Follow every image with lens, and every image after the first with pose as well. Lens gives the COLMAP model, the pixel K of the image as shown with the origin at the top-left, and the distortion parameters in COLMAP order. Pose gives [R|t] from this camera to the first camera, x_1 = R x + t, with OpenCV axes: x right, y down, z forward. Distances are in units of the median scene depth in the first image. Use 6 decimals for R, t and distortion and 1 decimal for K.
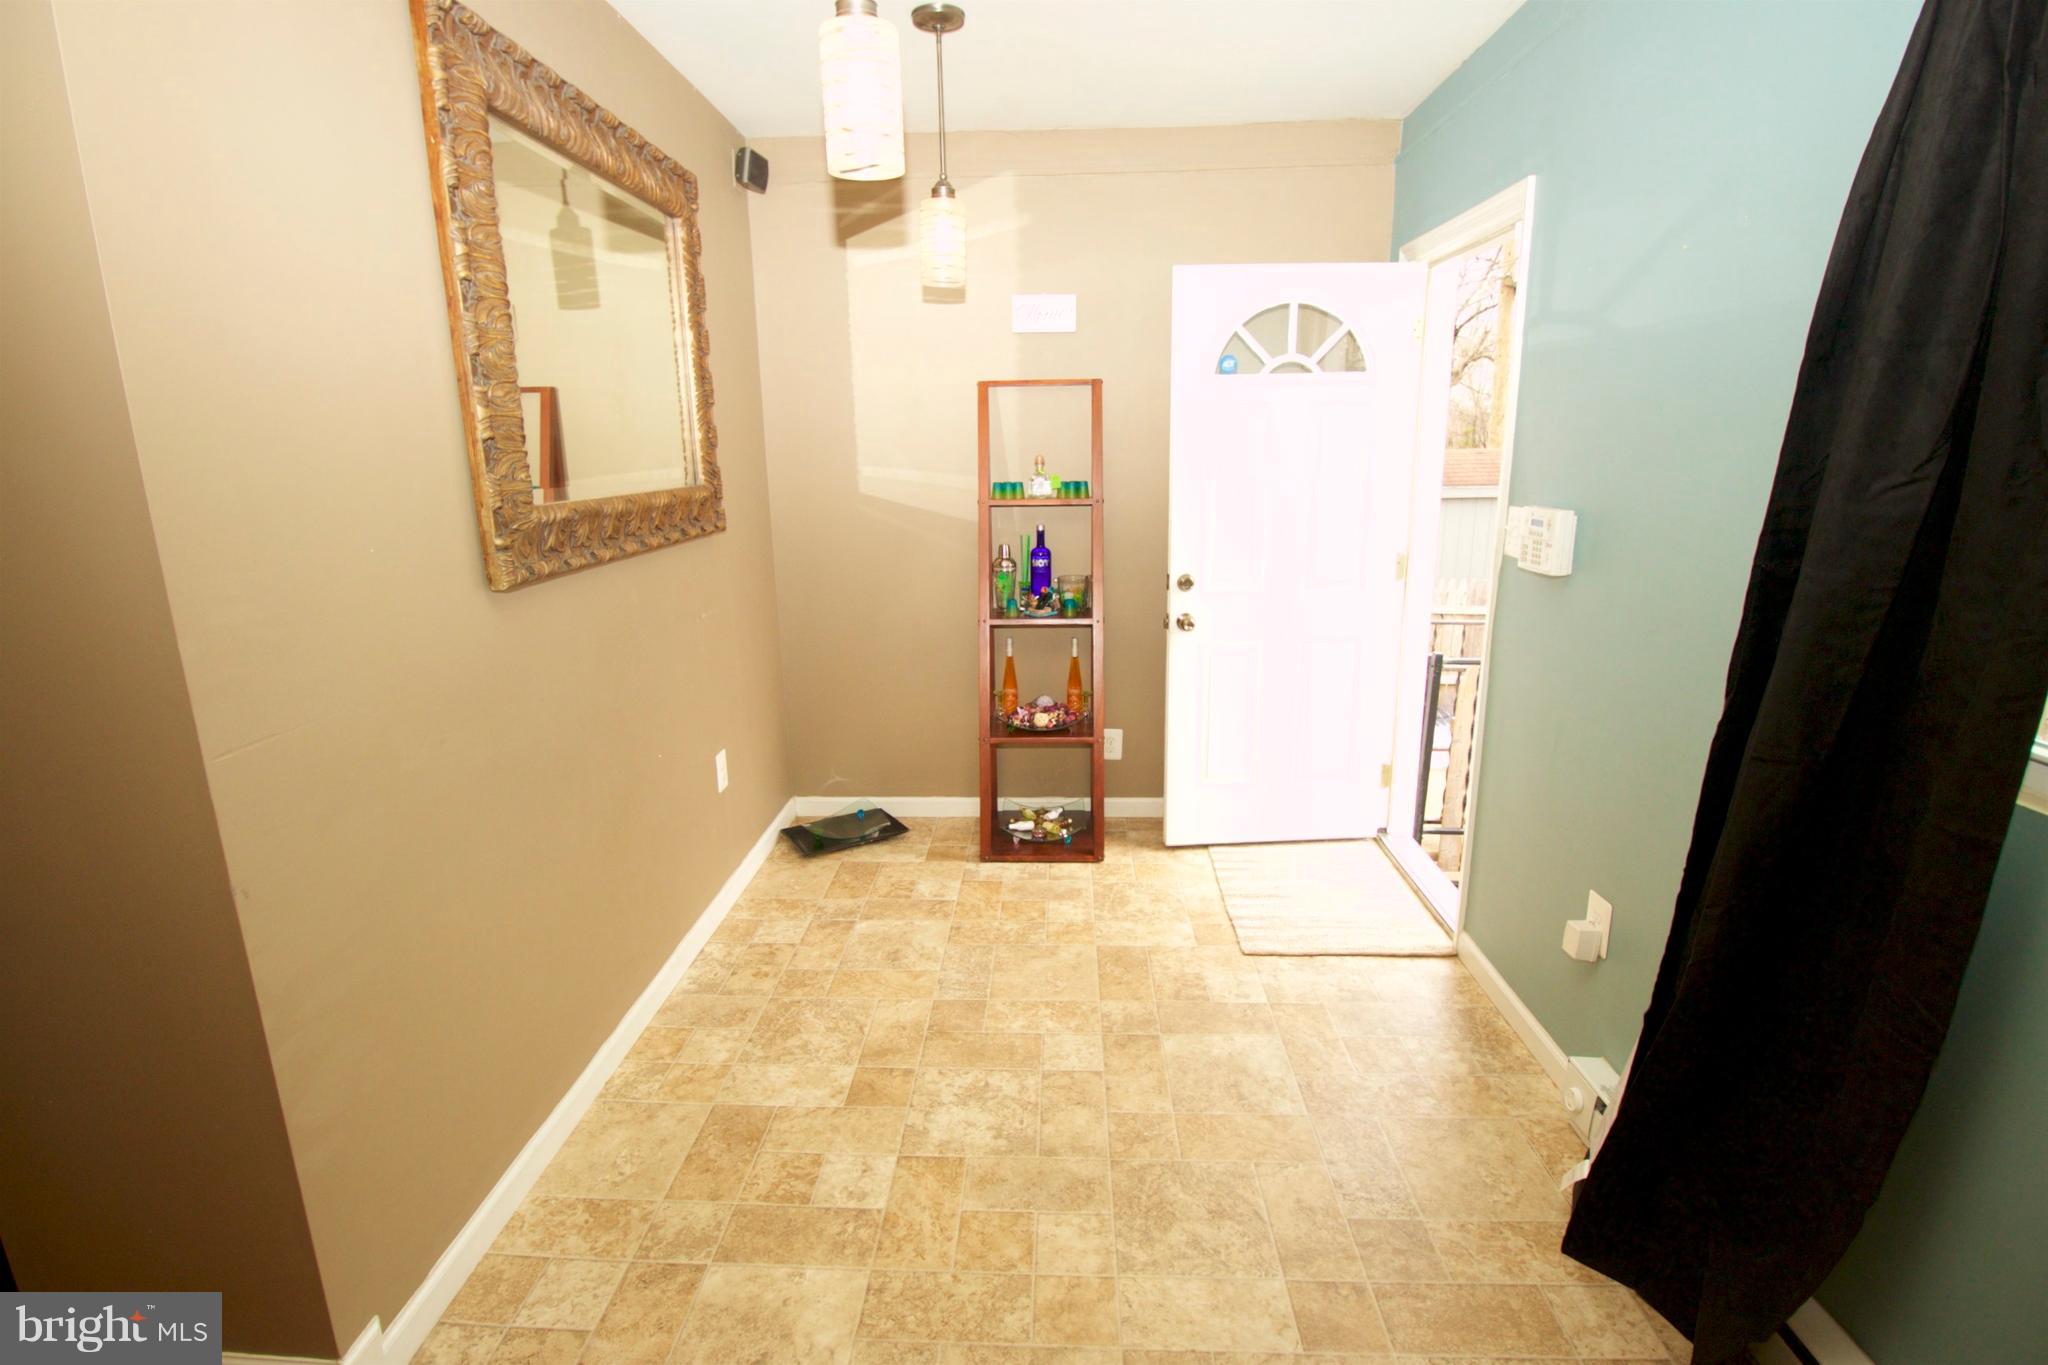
lens RADIAL K [[1005.4, 0, 1044.0], [0, 1005.4, 702.5], [0, 0, 1]] dist [-0.006511, -0.008152]
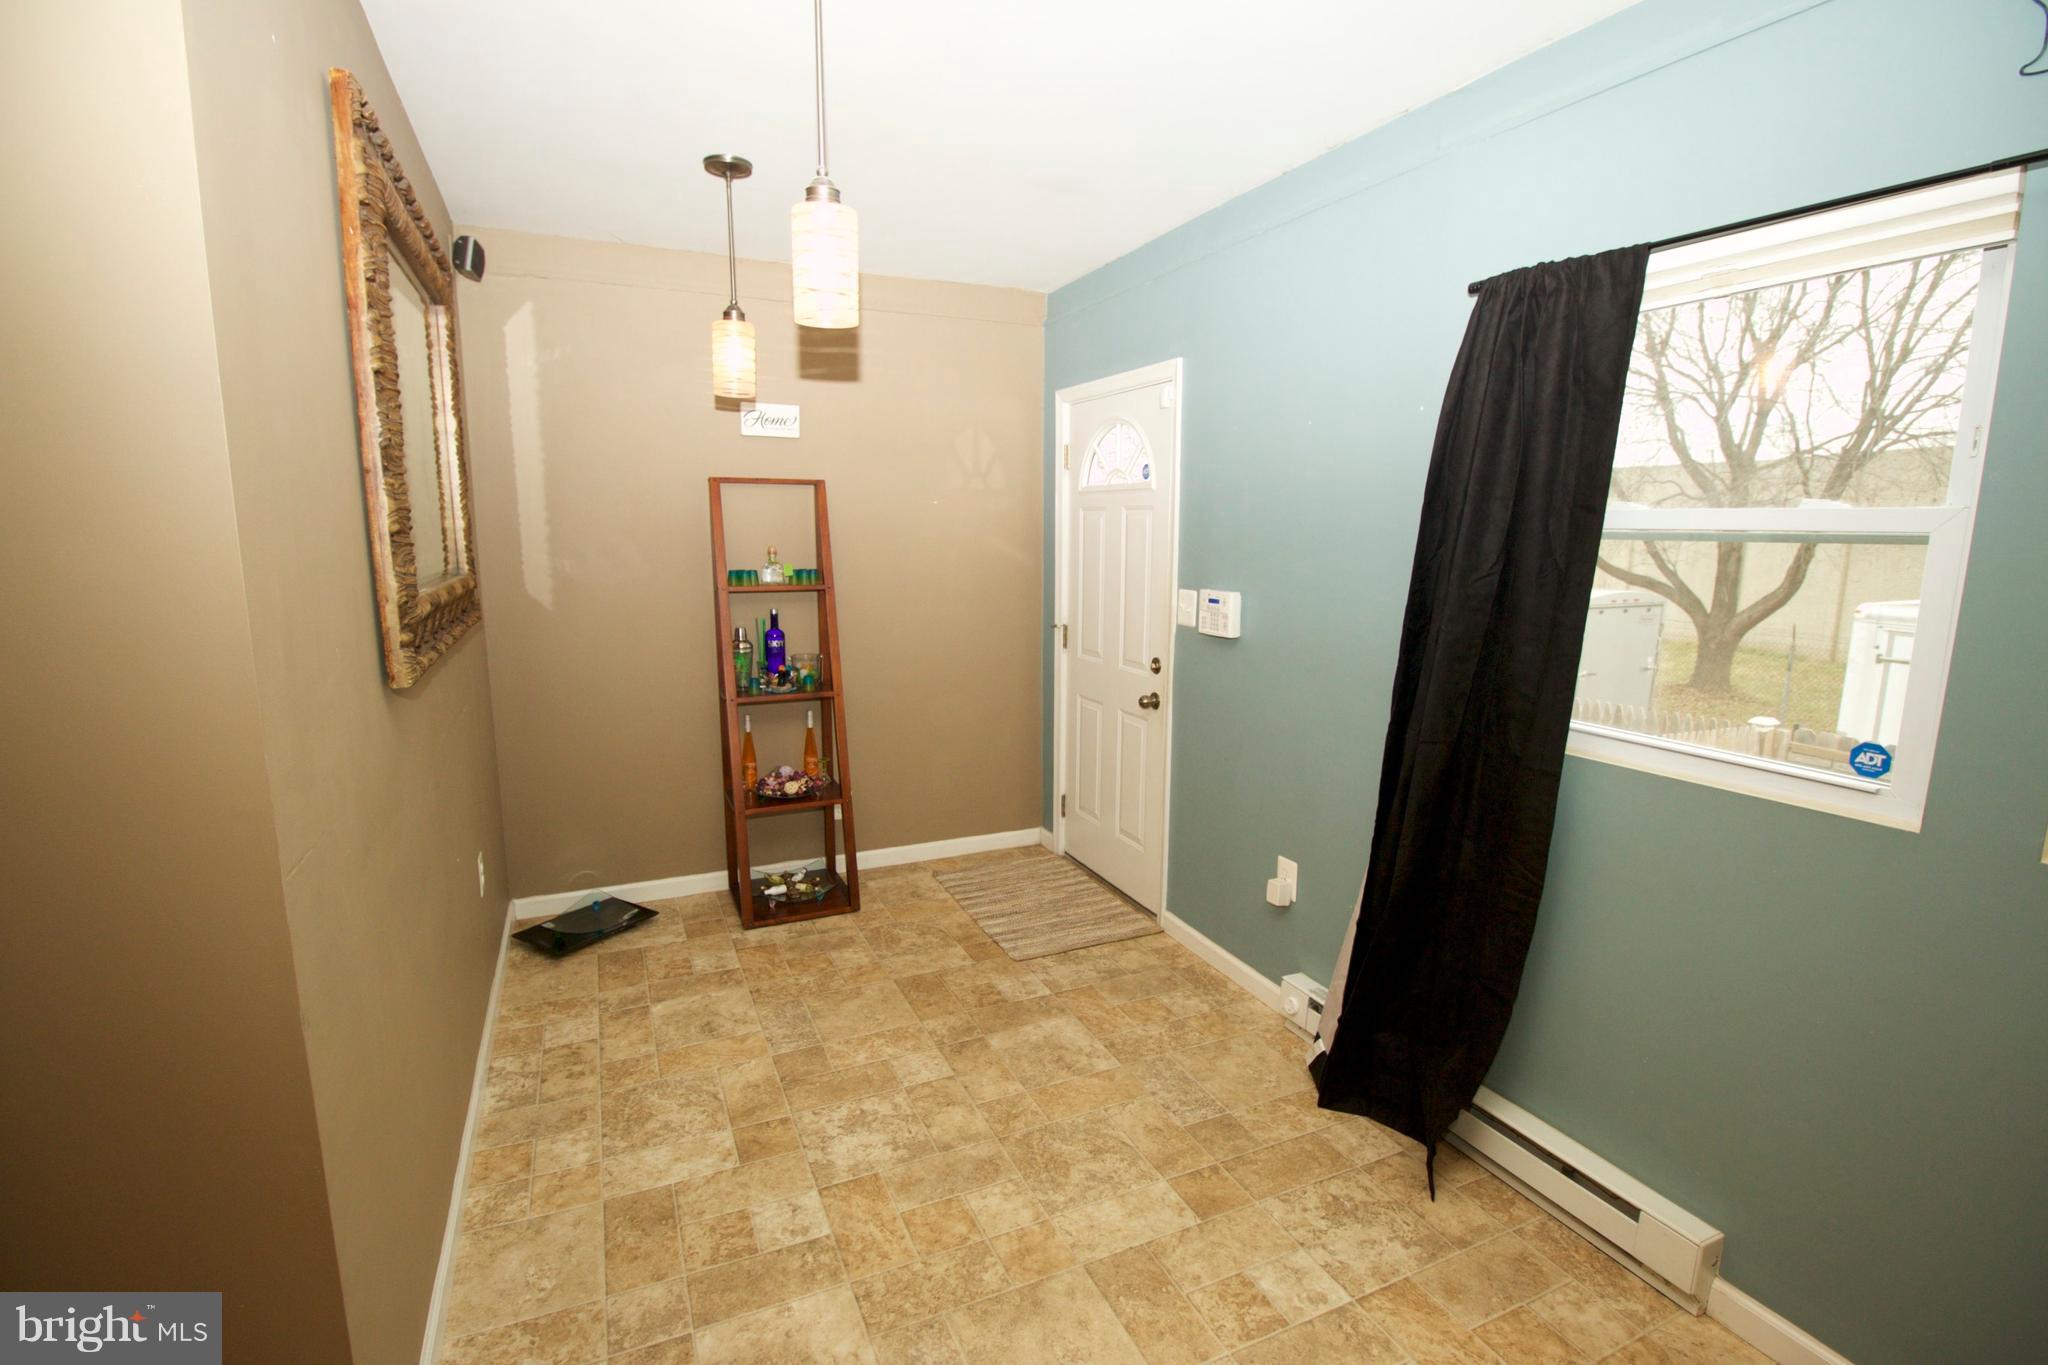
lens RADIAL K [[938.6, 0, 1075.5], [0, 938.6, 697.1], [0, 0, 1]] dist [-0.005390, -0.009345]
pose [[0.882802, -0.062646, 0.465549, -0.286374], [0.098170, 0.993788, -0.052428, 0.004636], [-0.459373, 0.091986, 0.883468, -0.056453]]
